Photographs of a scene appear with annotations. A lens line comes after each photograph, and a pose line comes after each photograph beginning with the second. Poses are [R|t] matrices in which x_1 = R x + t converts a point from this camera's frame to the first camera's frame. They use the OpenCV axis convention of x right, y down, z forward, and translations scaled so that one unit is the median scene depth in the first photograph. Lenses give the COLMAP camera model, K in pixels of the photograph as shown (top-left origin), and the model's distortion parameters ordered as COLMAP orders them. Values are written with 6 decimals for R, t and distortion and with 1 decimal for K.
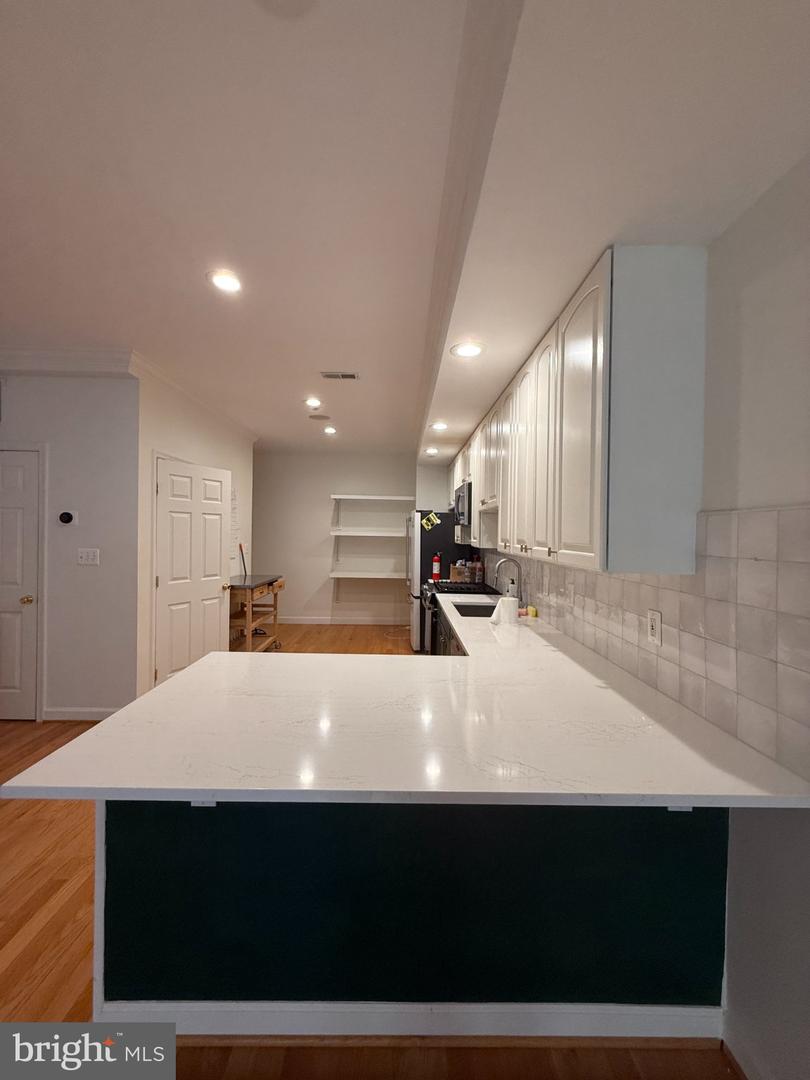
lens RADIAL K [[431.7, 0, 406.3], [0, 431.7, 536.9], [0, 0, 1]] dist [0.000945, -0.000041]
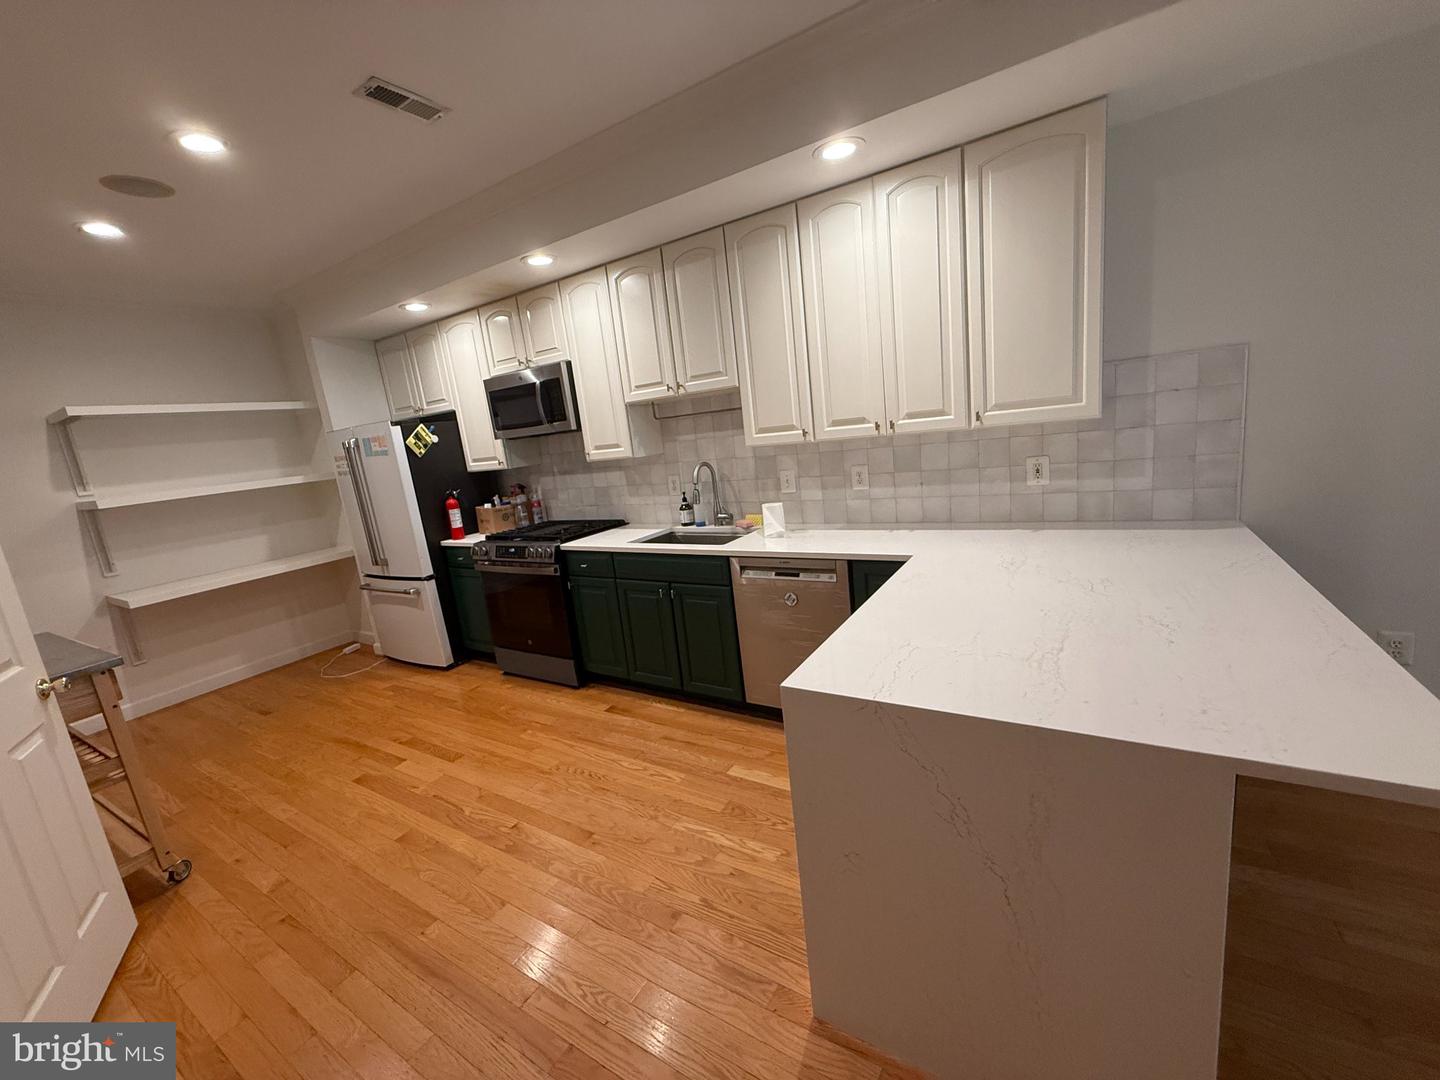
lens RADIAL K [[575.6, 0, 720.0], [0, 575.6, 540.0], [0, 0, 1]] dist [0.000945, -0.000041]
pose [[0.540907, -0.234991, 0.807588, -0.383674], [0.127520, 0.971990, 0.197418, -0.008115], [-0.831359, -0.003801, 0.555722, 0.275841]]
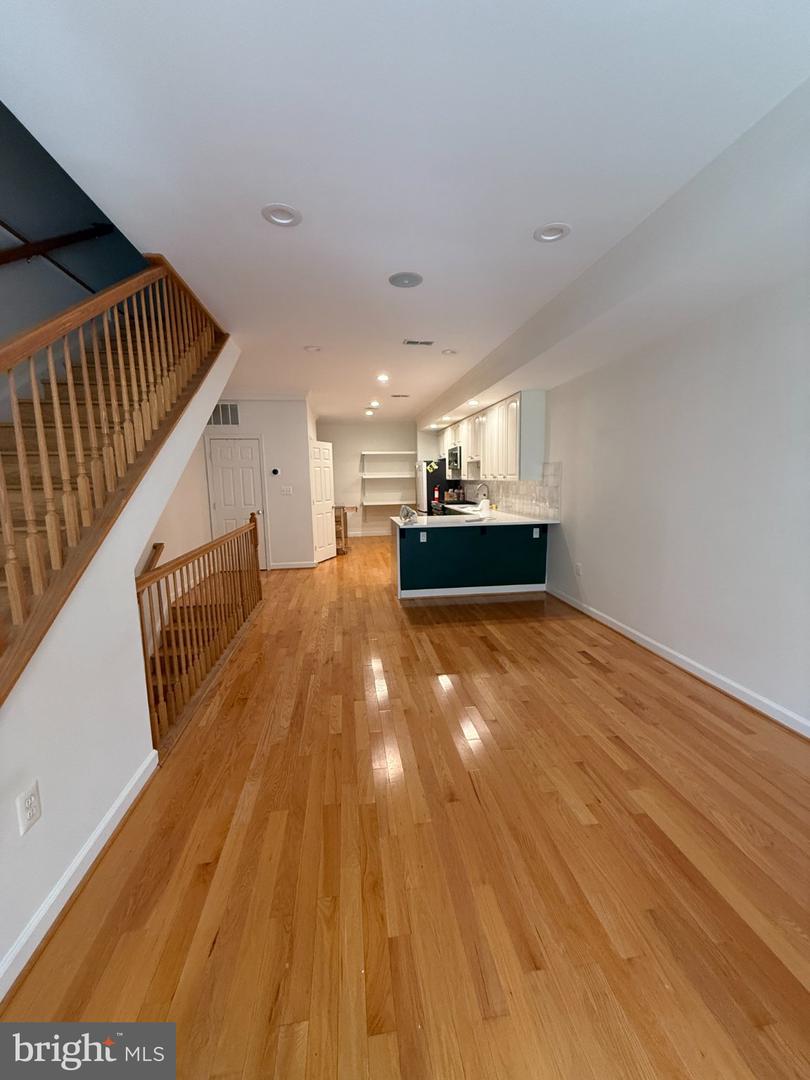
lens RADIAL K [[431.7, 0, 406.3], [0, 431.7, 536.9], [0, 0, 1]] dist [0.000945, -0.000041]
pose [[0.991380, -0.050837, 0.120755, -0.276861], [0.034883, 0.990803, 0.130739, 0.010571], [-0.126290, -0.125399, 0.984035, -0.732756]]
